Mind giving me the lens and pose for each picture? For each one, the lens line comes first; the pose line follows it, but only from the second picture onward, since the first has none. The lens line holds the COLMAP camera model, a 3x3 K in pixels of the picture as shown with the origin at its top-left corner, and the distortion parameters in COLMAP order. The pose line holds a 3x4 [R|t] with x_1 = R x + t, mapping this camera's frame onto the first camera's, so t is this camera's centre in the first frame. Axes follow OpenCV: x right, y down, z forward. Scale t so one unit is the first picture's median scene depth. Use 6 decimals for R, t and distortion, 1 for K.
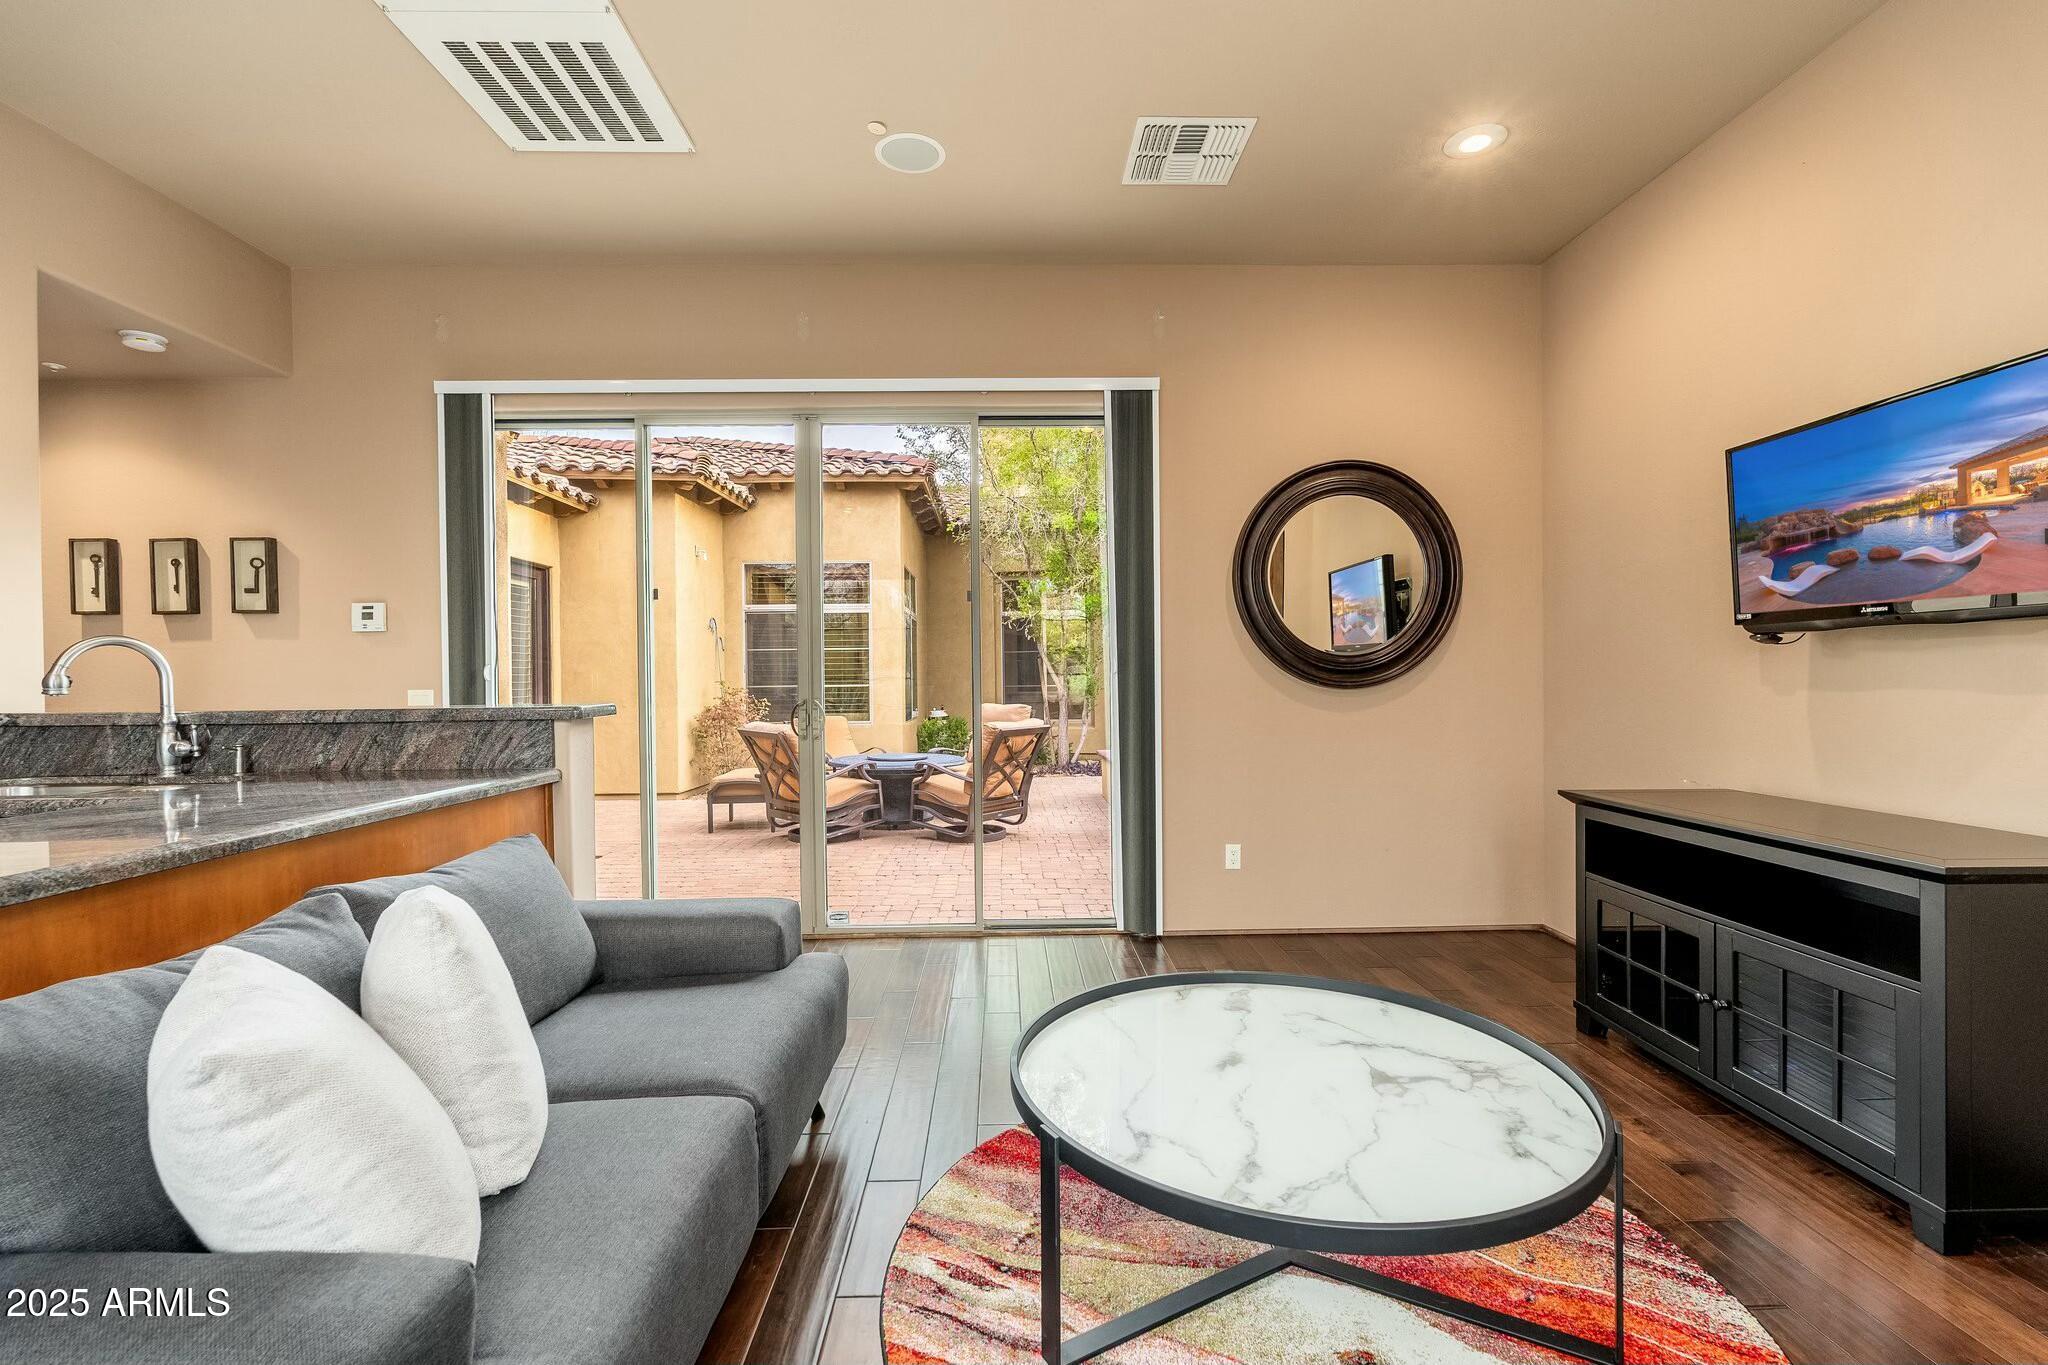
lens RADIAL K [[904.6, 0, 1012.2], [0, 904.6, 695.2], [0, 0, 1]] dist [-0.001565, 0.004999]
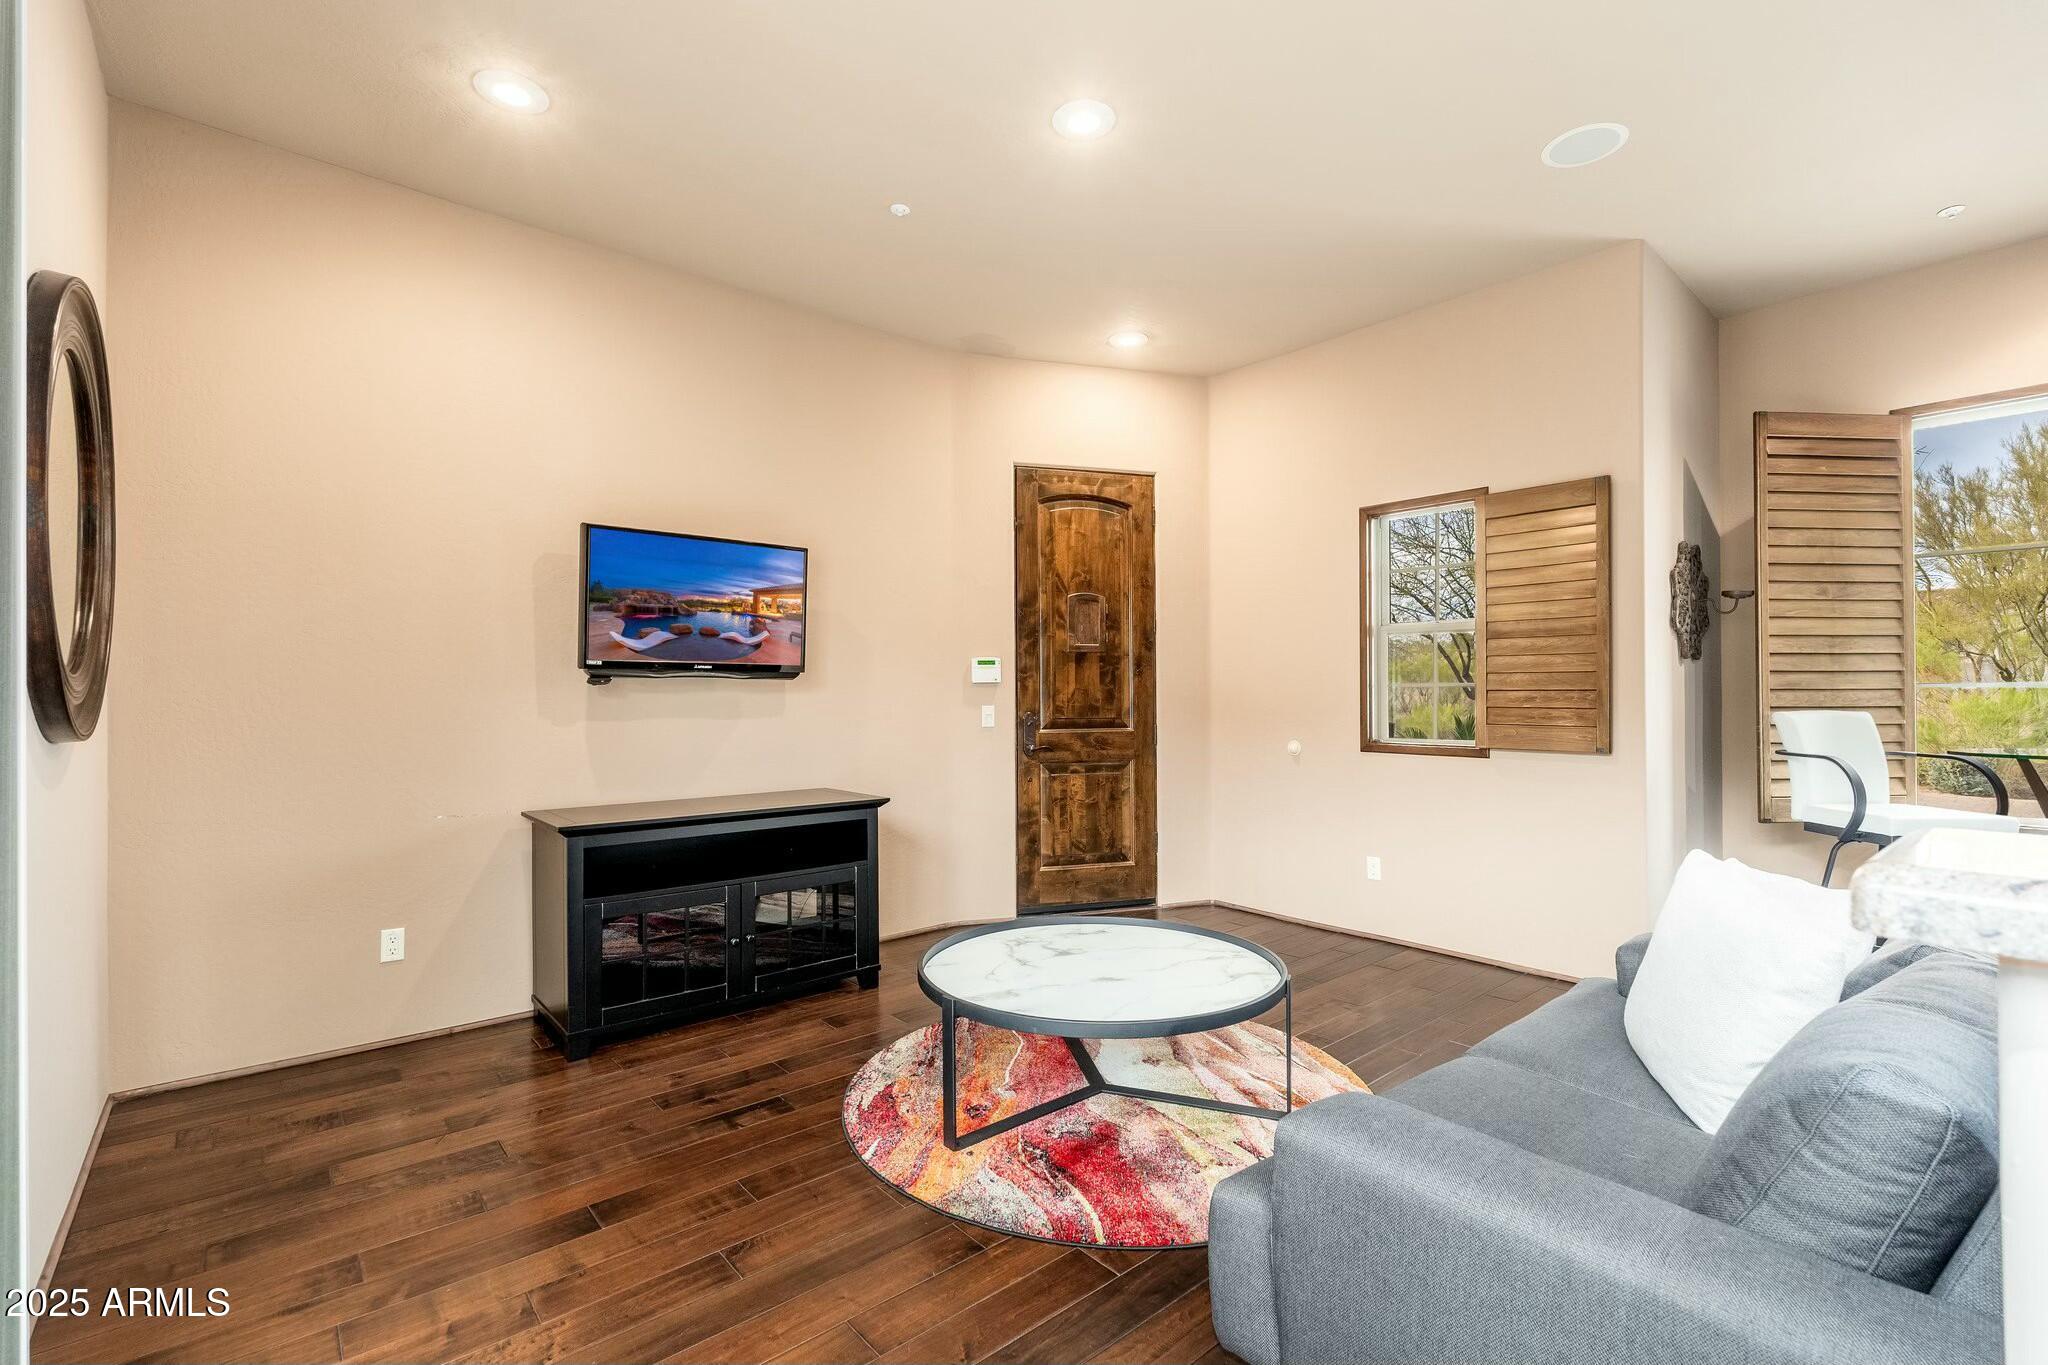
lens RADIAL K [[904.6, 0, 1012.2], [0, 904.6, 695.2], [0, 0, 1]] dist [-0.001565, 0.004999]
pose [[-0.640069, 0.014489, 0.768181, -0.624282], [0.028229, 0.999591, 0.004668, -0.038523], [-0.767799, 0.024673, -0.640216, 1.674022]]
